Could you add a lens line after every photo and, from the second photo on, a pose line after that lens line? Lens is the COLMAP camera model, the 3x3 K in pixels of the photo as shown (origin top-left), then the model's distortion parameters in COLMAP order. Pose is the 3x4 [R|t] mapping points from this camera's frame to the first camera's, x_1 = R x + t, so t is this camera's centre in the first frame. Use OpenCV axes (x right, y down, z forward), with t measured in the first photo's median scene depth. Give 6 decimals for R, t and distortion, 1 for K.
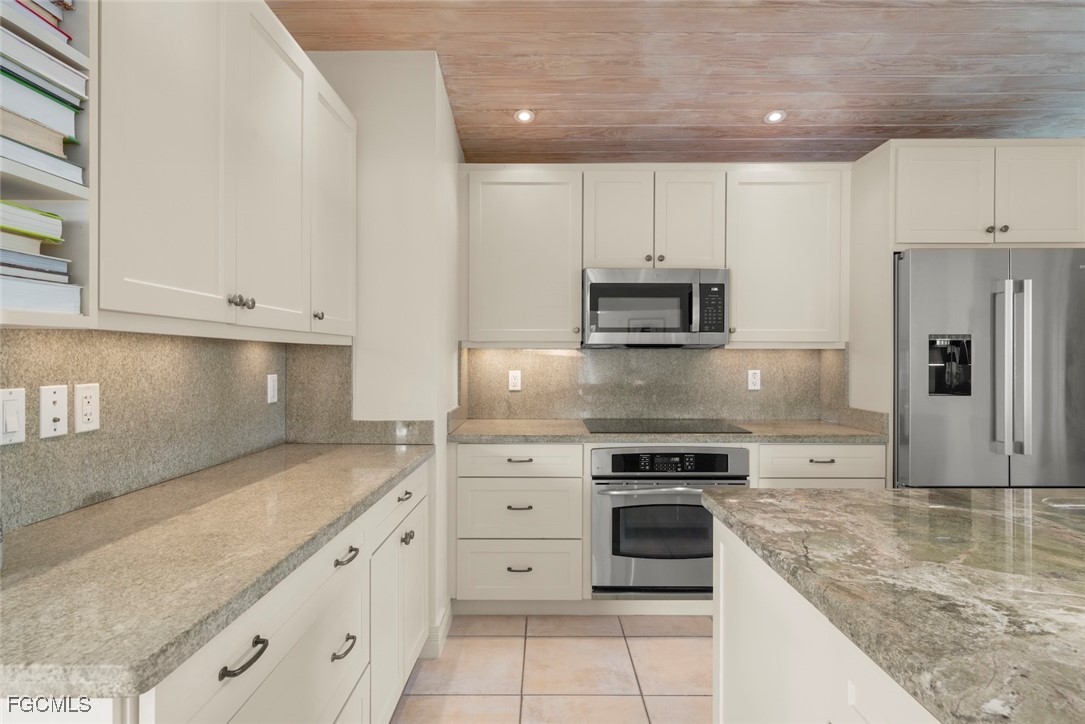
lens RADIAL K [[562.0, 0, 545.1], [0, 562.0, 359.8], [0, 0, 1]] dist [0.001911, 0.002499]
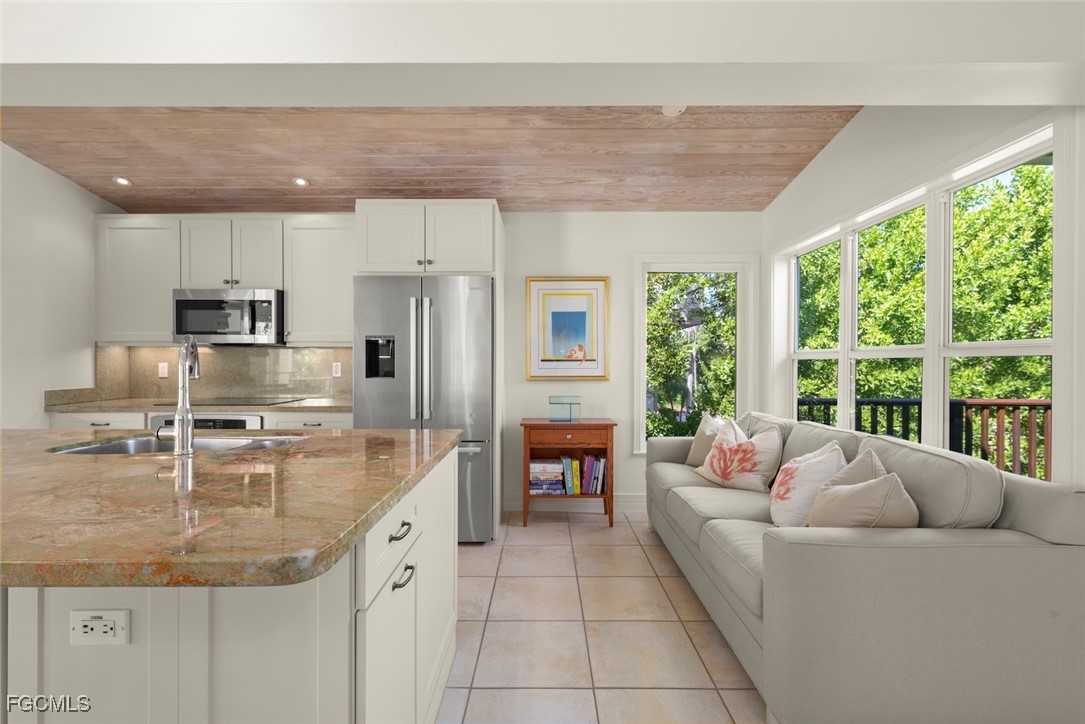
lens RADIAL K [[469.3, 0, 540.8], [0, 469.3, 363.9], [0, 0, 1]] dist [0.004798, -0.000789]
pose [[0.999995, 0.000314, -0.003289, 1.065099], [-0.000308, 0.999998, 0.001983, 0.023063], [0.003289, -0.001982, 0.999993, -0.186486]]
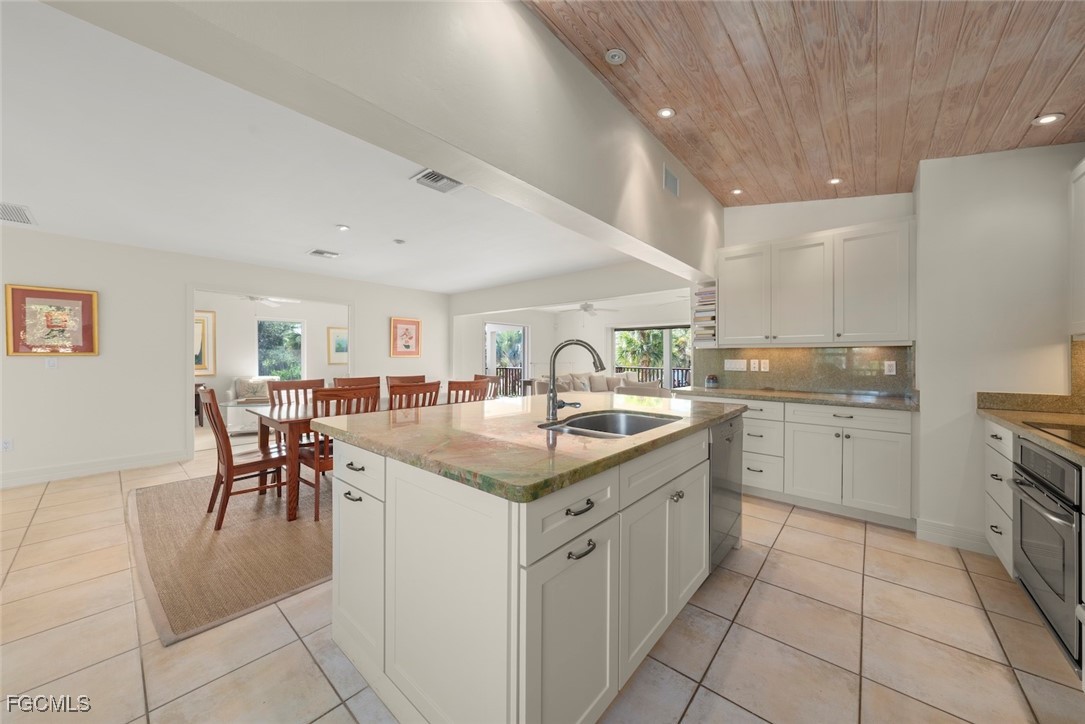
lens RADIAL K [[389.0, 0, 549.7], [0, 389.0, 358.7], [0, 0, 1]] dist [-0.008254, -0.000036]
pose [[-0.650131, -0.004994, -0.759806, 1.169221], [-0.008595, 0.999963, 0.000782, 0.022482], [0.759773, 0.007039, -0.650150, 0.817179]]
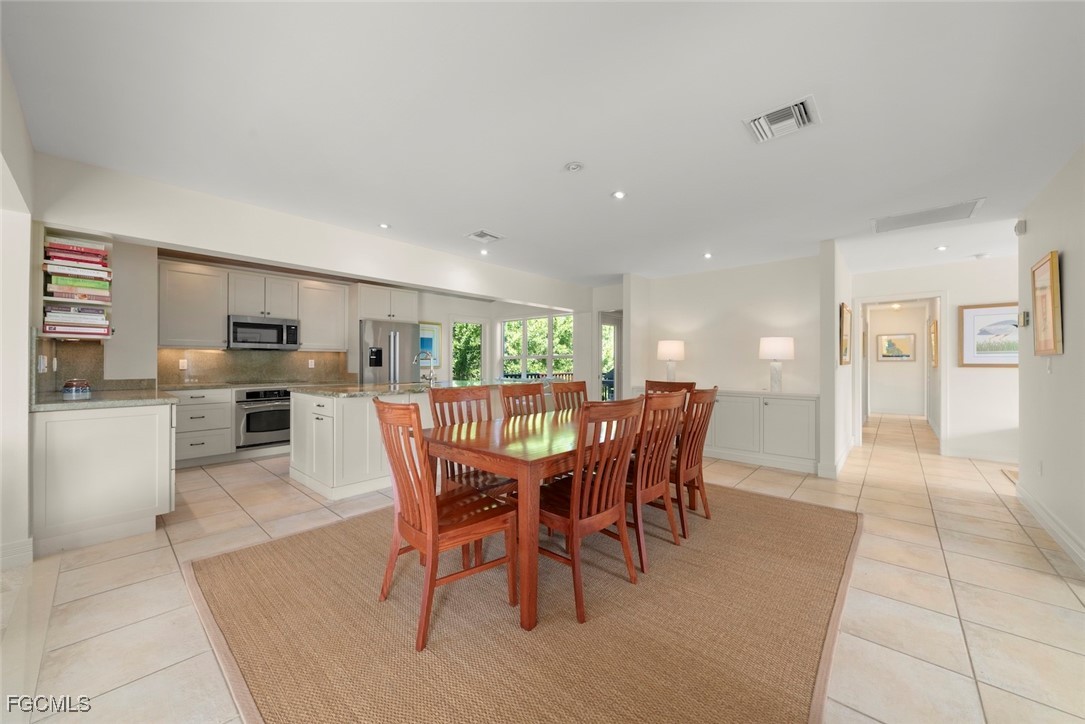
lens RADIAL K [[389.0, 0, 543.7], [0, 389.0, 360.9], [0, 0, 1]] dist [-0.008254, -0.000036]
pose [[0.660583, 0.000166, 0.750753, -0.294700], [0.006589, 0.999960, -0.006018, 0.048621], [-0.750724, 0.008922, 0.660556, -1.115798]]
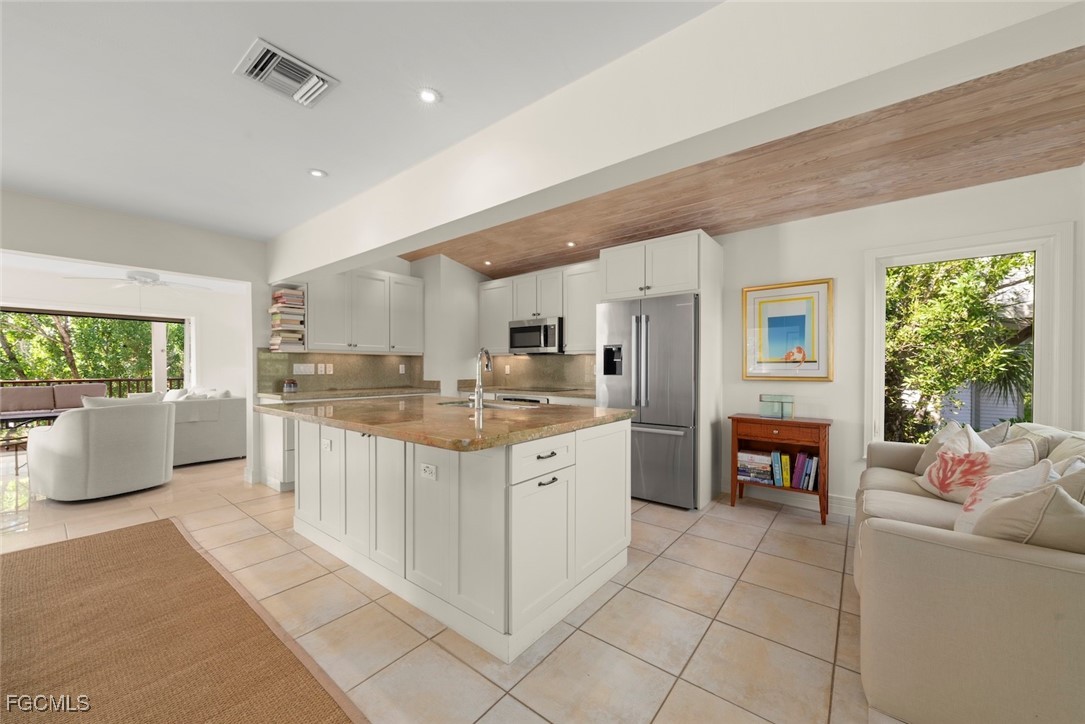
lens RADIAL K [[402.4, 0, 541.4], [0, 402.4, 369.9], [0, 0, 1]] dist [0.000514, 0.000679]
pose [[0.783533, 0.004091, -0.621337, 1.327600], [-0.002268, 0.999990, 0.003724, 0.037105], [0.621346, -0.001509, 0.783535, -0.268490]]
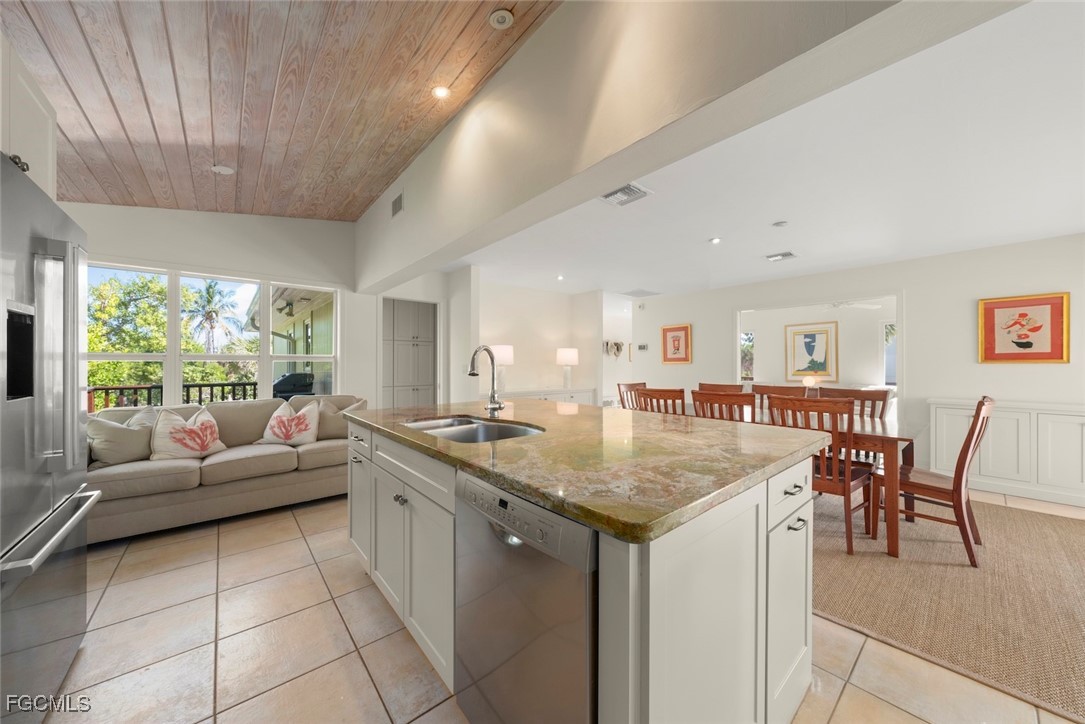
lens RADIAL K [[389.0, 0, 541.2], [0, 389.0, 362.8], [0, 0, 1]] dist [-0.008254, -0.000036]
pose [[-0.645373, -0.000240, 0.763867, -0.019738], [0.000327, 1.000000, 0.000591, 0.020288], [-0.763867, 0.000632, -0.645373, 0.798913]]
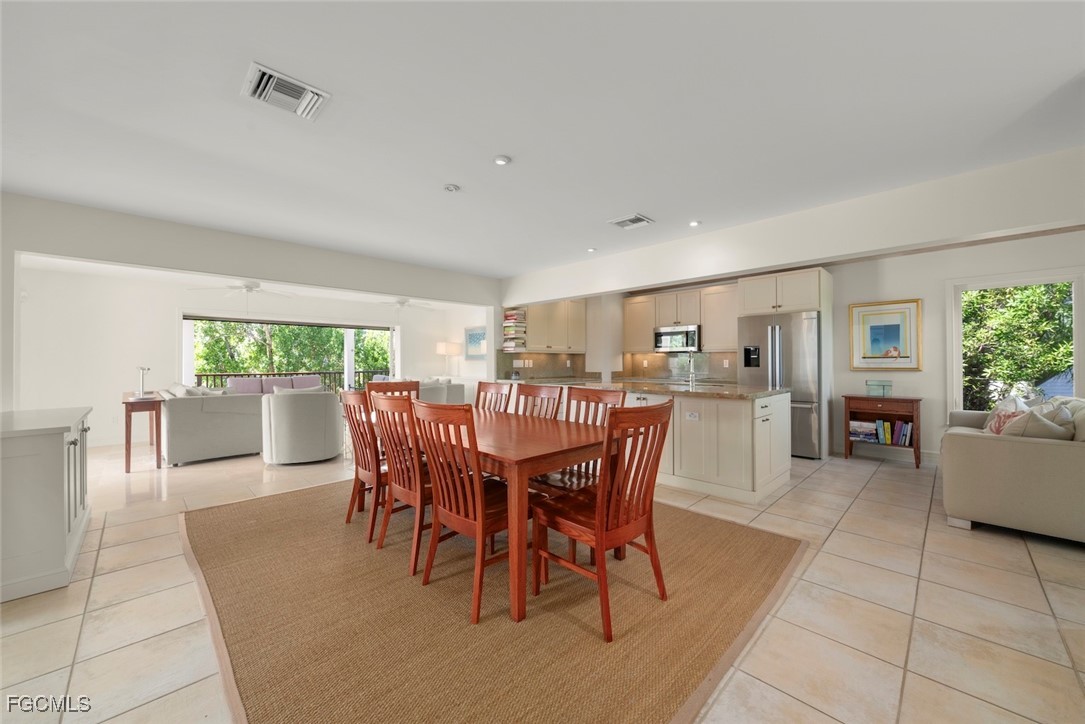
lens RADIAL K [[402.4, 0, 542.4], [0, 402.4, 357.8], [0, 0, 1]] dist [0.000514, 0.000679]
pose [[0.704615, -0.010178, -0.709517, 1.340621], [0.001278, 0.999914, -0.013074, 0.038486], [0.709588, 0.008305, 0.704567, -1.139033]]
